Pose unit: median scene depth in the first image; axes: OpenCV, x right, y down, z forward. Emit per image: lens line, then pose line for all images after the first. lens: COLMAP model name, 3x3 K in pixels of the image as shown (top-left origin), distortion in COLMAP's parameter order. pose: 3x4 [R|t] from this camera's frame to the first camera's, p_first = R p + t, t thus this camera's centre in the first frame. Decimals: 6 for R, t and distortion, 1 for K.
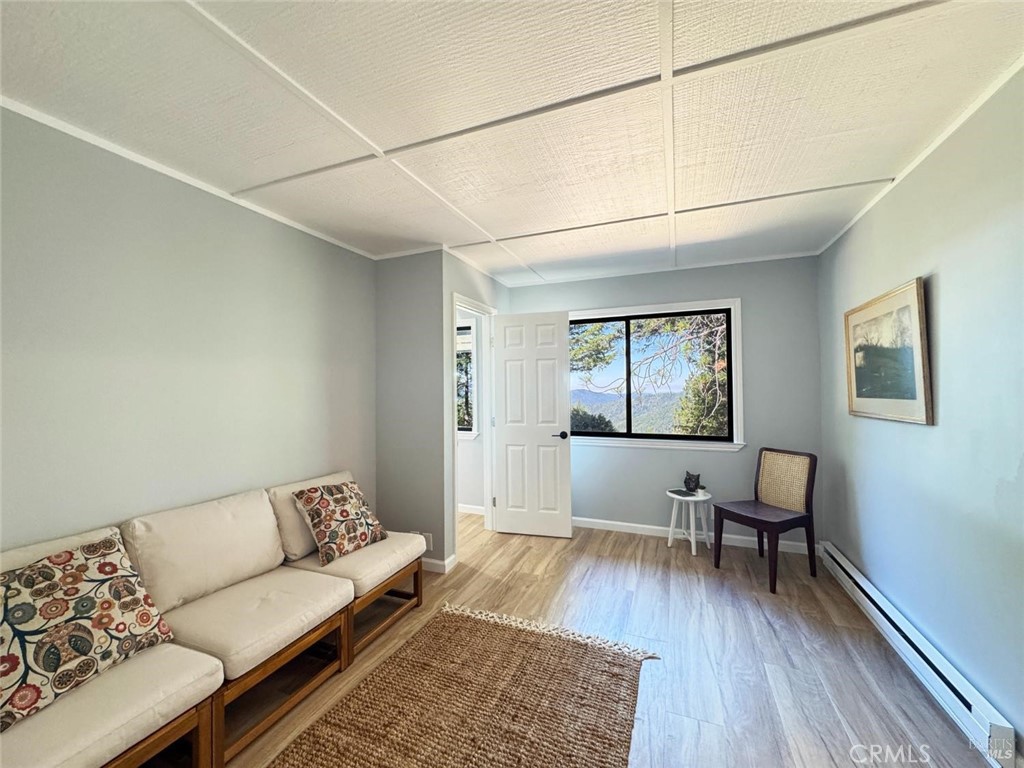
lens RADIAL K [[409.2, 0, 512.0], [0, 409.2, 384.0], [0, 0, 1]] dist [-0.003698, 0.000756]
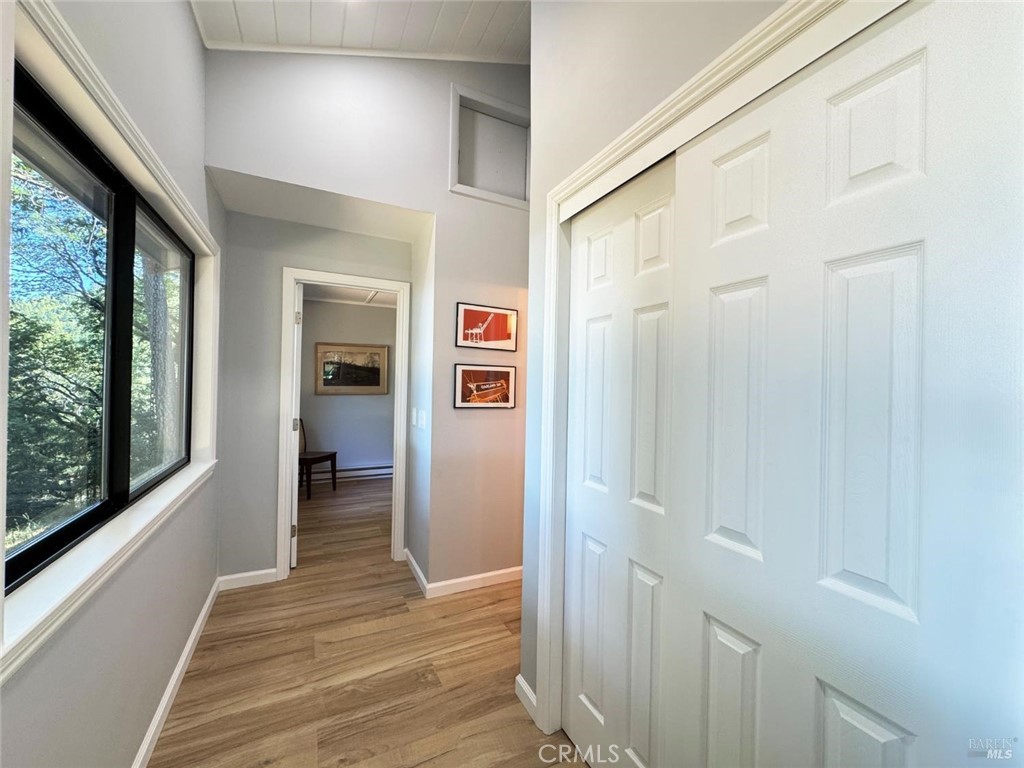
lens RADIAL K [[409.2, 0, 512.0], [0, 409.2, 384.0], [0, 0, 1]] dist [-0.003698, 0.000756]
pose [[-0.751326, -0.005971, 0.659904, -1.278370], [-0.018542, 0.999755, -0.012065, 0.031997], [-0.659671, -0.021301, -0.751253, 1.991042]]
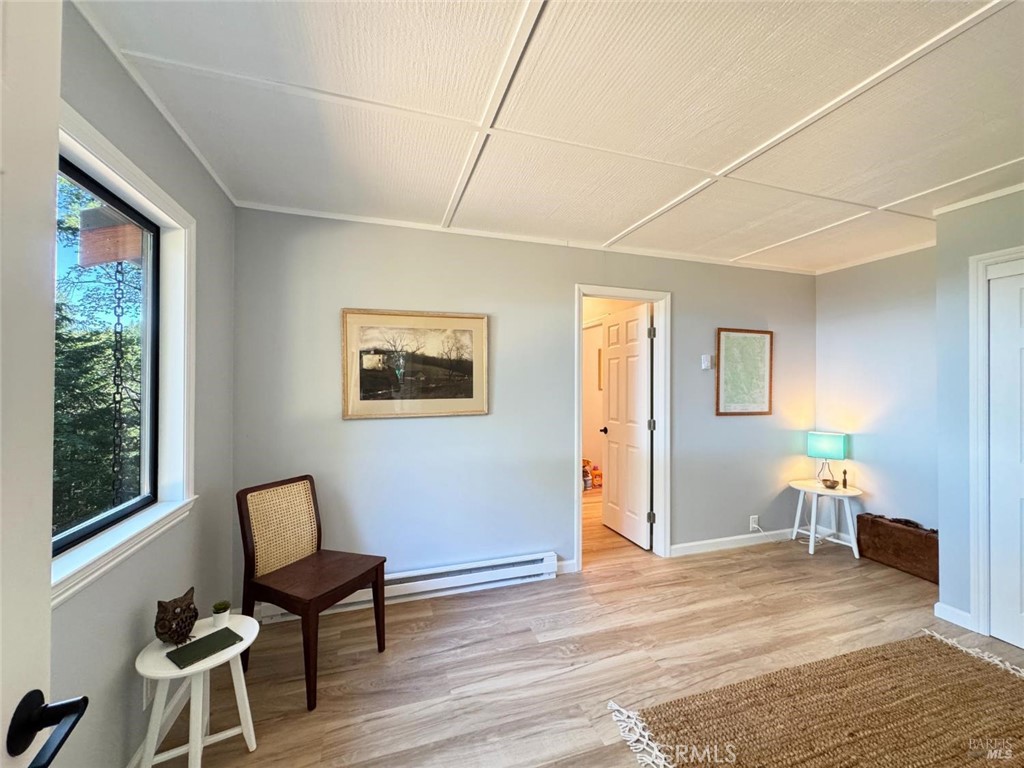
lens RADIAL K [[409.2, 0, 512.0], [0, 409.2, 384.0], [0, 0, 1]] dist [-0.003698, 0.000756]
pose [[-0.647956, 0.011488, 0.761591, -0.136285], [-0.004788, 0.999805, -0.019155, 0.011918], [-0.761663, -0.016059, -0.647775, 1.402672]]
